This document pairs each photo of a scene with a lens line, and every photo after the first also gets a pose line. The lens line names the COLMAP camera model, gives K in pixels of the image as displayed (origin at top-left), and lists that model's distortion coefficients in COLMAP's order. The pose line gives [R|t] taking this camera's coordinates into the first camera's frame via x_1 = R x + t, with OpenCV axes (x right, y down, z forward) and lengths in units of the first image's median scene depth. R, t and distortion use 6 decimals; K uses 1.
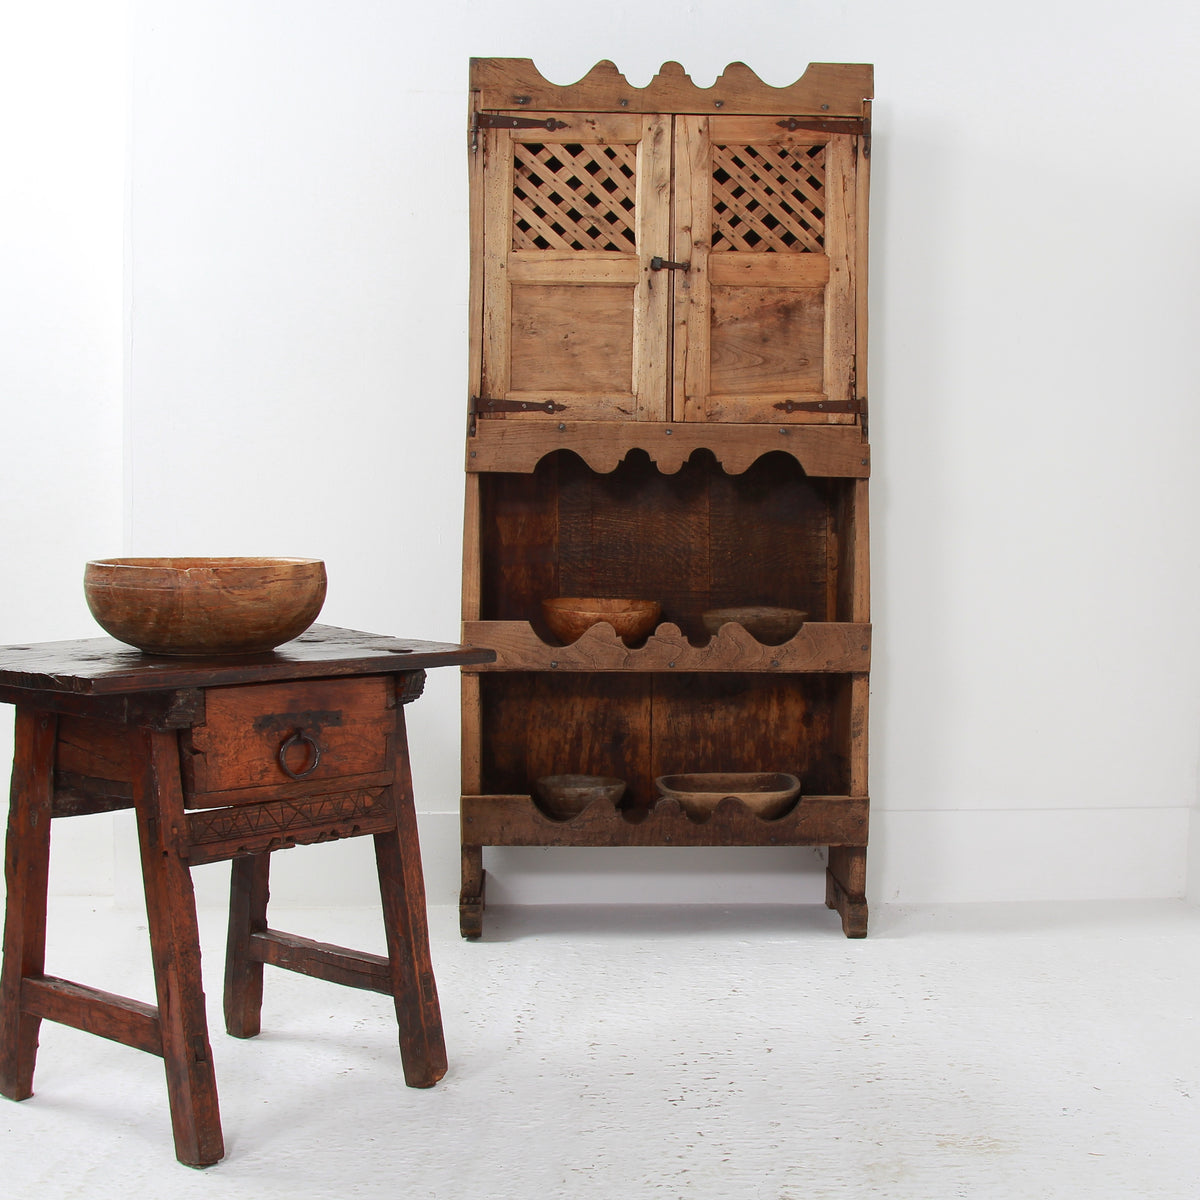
lens RADIAL K [[2063.6, 0, 748.0], [0, 2063.6, 601.7], [0, 0, 1]] dist [-0.118463, -0.076070]
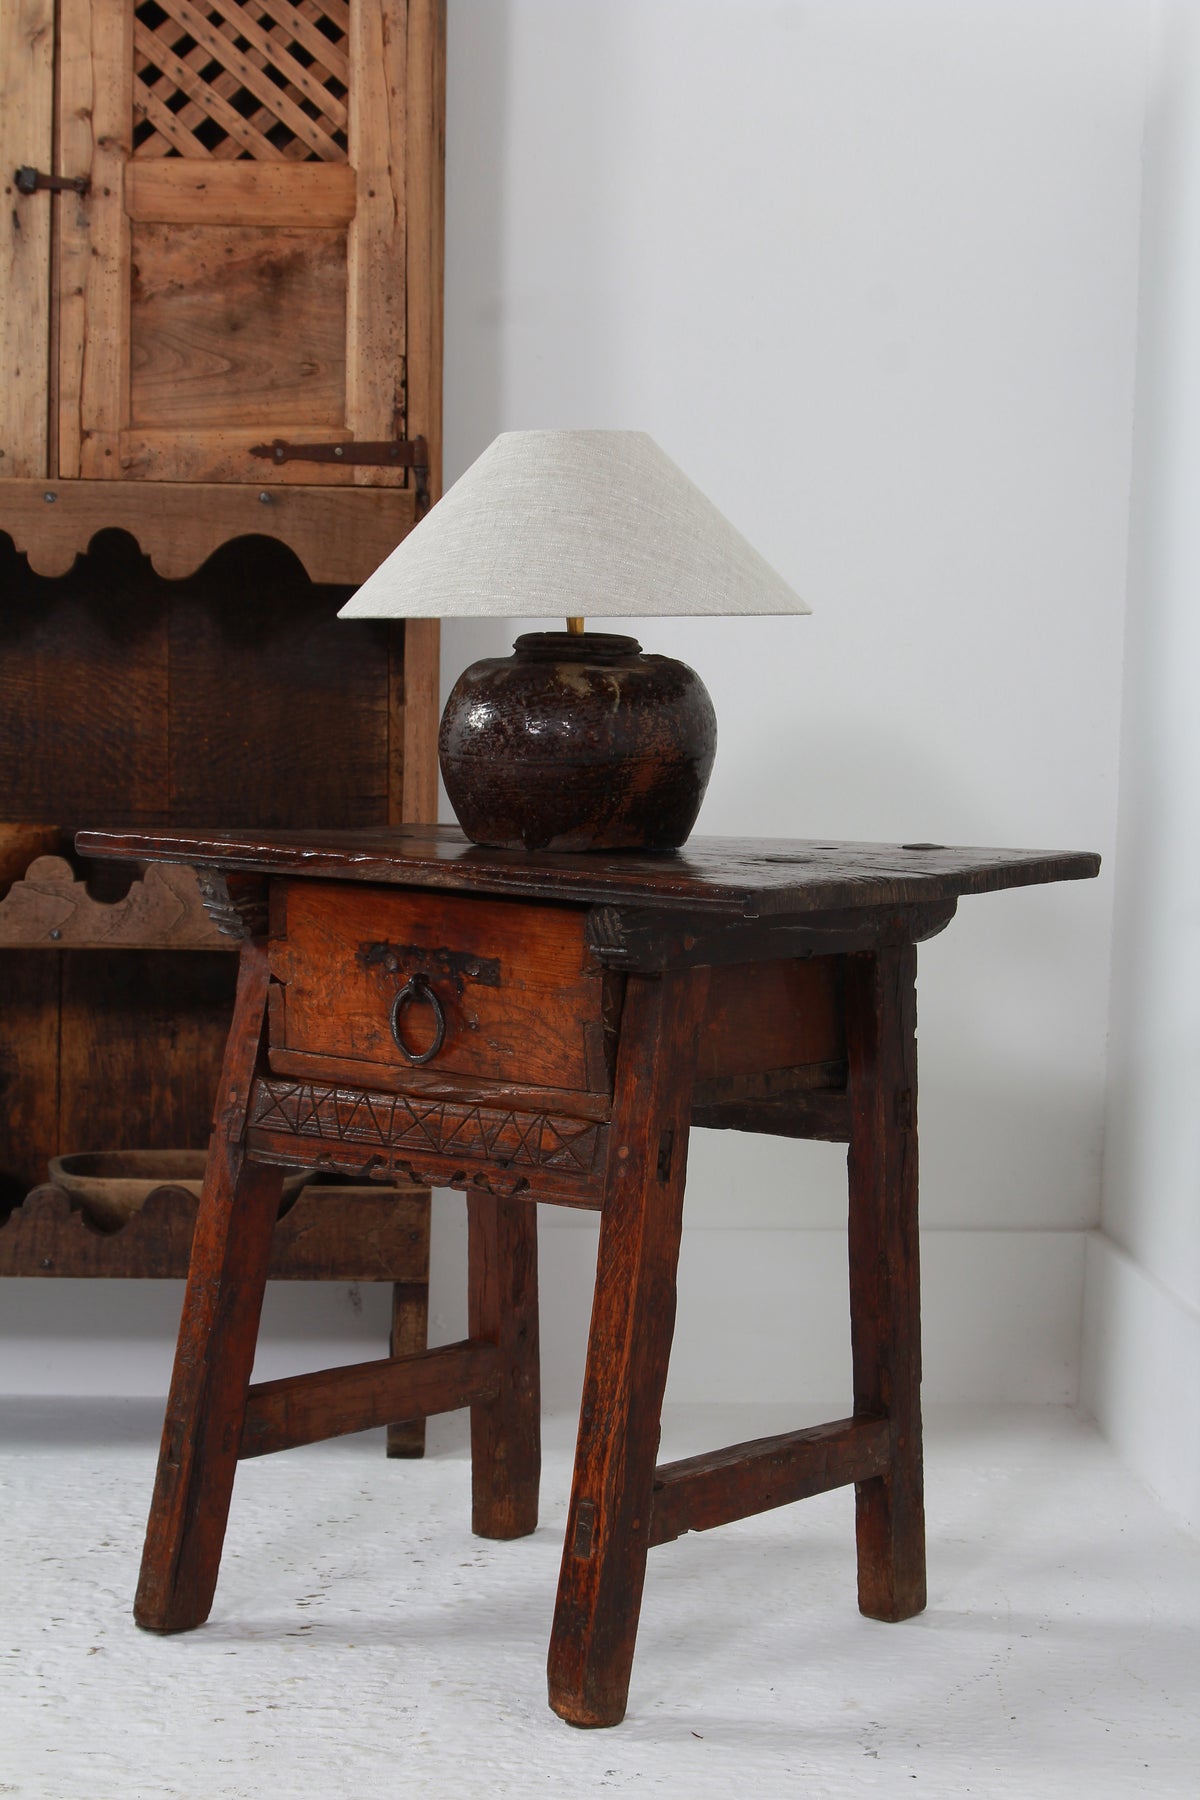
lens RADIAL K [[3429.7, 0, 600.1], [0, 3429.7, 909.9], [0, 0, 1]] dist [0.042553, 0.149079]
pose [[0.999120, 0.007904, -0.041182, 0.140131], [-0.008889, 0.999677, -0.023808, 0.044064], [0.040980, 0.024153, 0.998868, 0.118381]]
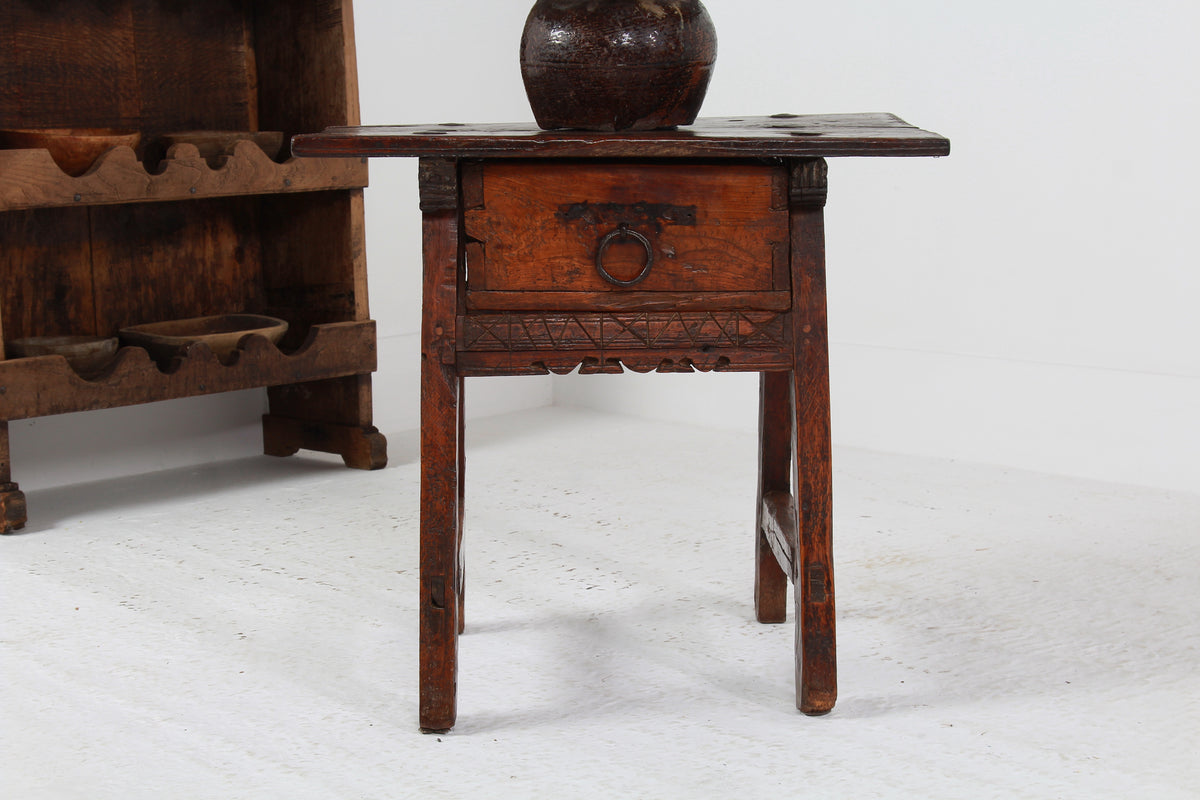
lens RADIAL K [[2247.5, 0, 597.5], [0, 2247.5, 401.3], [0, 0, 1]] dist [0.053832, 0.182035]
pose [[0.770062, -0.122616, 0.626075, -0.522272], [0.079786, 0.992161, 0.096178, 0.041246], [-0.632960, -0.024111, 0.773809, 0.133993]]
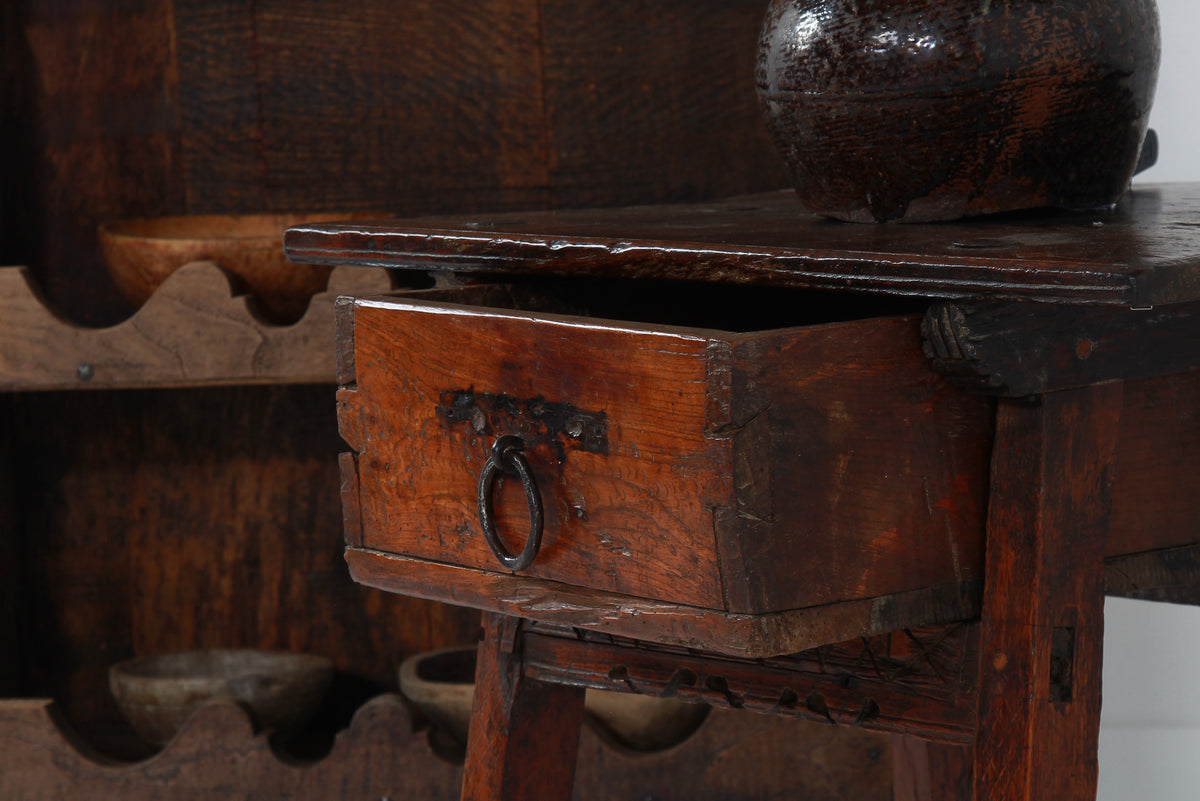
lens RADIAL K [[4126.5, 0, 598.6], [0, 4126.5, 399.1], [0, 0, 1]] dist [0.221882, 1.628612]
pose [[0.966699, -0.036511, -0.253297, 0.205977], [0.038502, 0.999254, 0.002905, 0.037010], [0.253002, -0.012560, 0.967384, 0.242262]]
